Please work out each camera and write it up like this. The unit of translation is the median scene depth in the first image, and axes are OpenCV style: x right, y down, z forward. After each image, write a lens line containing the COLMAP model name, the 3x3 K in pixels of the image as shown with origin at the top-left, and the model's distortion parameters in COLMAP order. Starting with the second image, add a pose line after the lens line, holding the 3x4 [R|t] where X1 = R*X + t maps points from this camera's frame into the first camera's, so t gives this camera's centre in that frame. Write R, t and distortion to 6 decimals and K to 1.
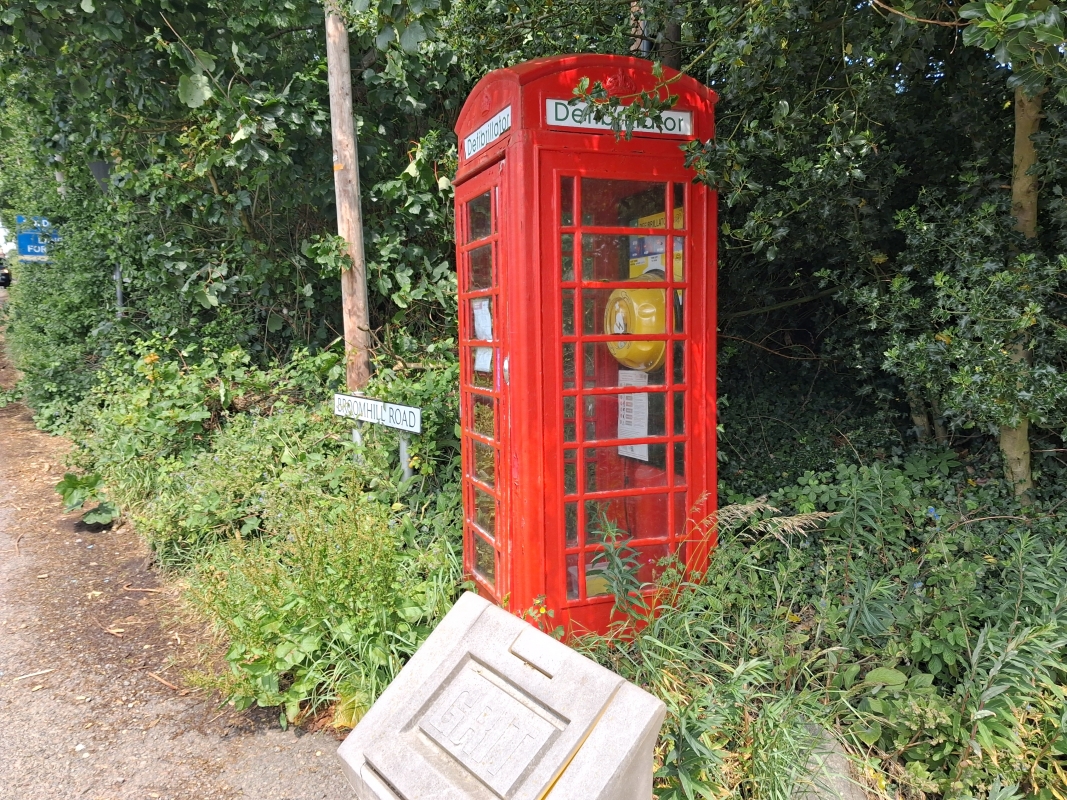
lens RADIAL K [[840.1, 0, 536.6], [0, 840.1, 422.5], [0, 0, 1]] dist [0.004203, -0.013530]
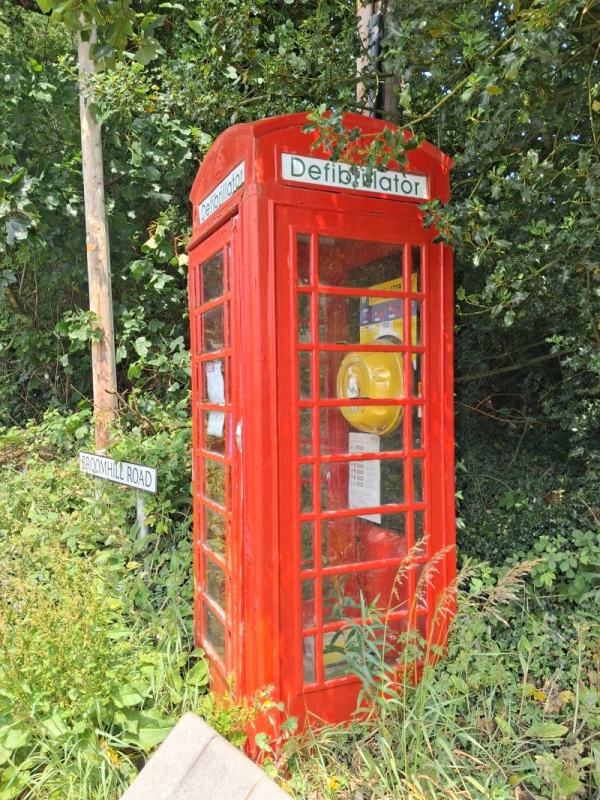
lens RADIAL K [[629.8, 0, 299.4], [0, 629.8, 422.3], [0, 0, 1]] dist [0.004203, -0.013530]
pose [[0.998532, 0.002759, 0.054093, -0.005508], [0.000727, 0.997929, -0.064322, -0.028323], [-0.054159, 0.064267, 0.996462, 0.254883]]
